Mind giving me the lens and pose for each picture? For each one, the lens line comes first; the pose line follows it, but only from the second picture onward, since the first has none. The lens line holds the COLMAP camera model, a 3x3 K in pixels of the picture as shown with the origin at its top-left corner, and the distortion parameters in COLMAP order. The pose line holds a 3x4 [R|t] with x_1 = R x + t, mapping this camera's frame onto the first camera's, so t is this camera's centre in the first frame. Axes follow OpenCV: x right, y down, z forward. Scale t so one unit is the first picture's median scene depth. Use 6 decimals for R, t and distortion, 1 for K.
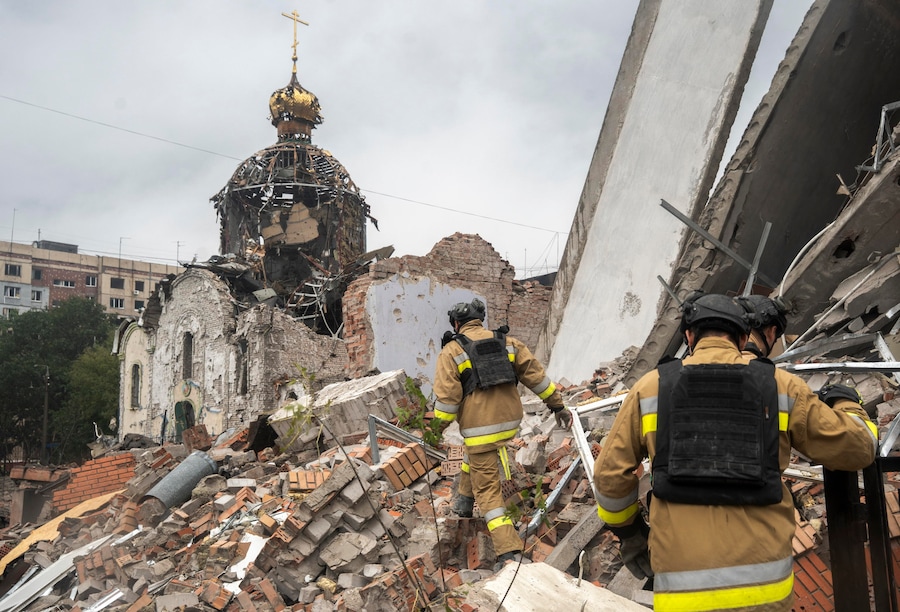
lens RADIAL K [[1062.5, 0, 453.4], [0, 1062.5, 309.6], [0, 0, 1]] dist [0.071970, 0.000000]
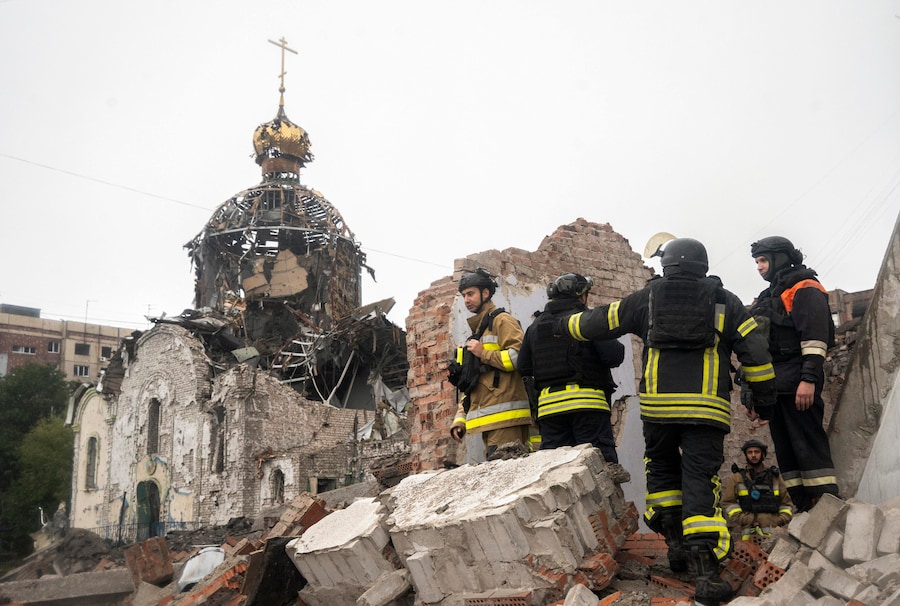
lens RADIAL K [[1062.5, 0, 447.3], [0, 1062.5, 294.9], [0, 0, 1]] dist [0.071970, 0.000000]
pose [[0.999835, -0.001972, 0.018062, -0.029317], [0.003403, 0.996828, -0.079516, 0.007063], [-0.017848, 0.079564, 0.996670, 0.134619]]
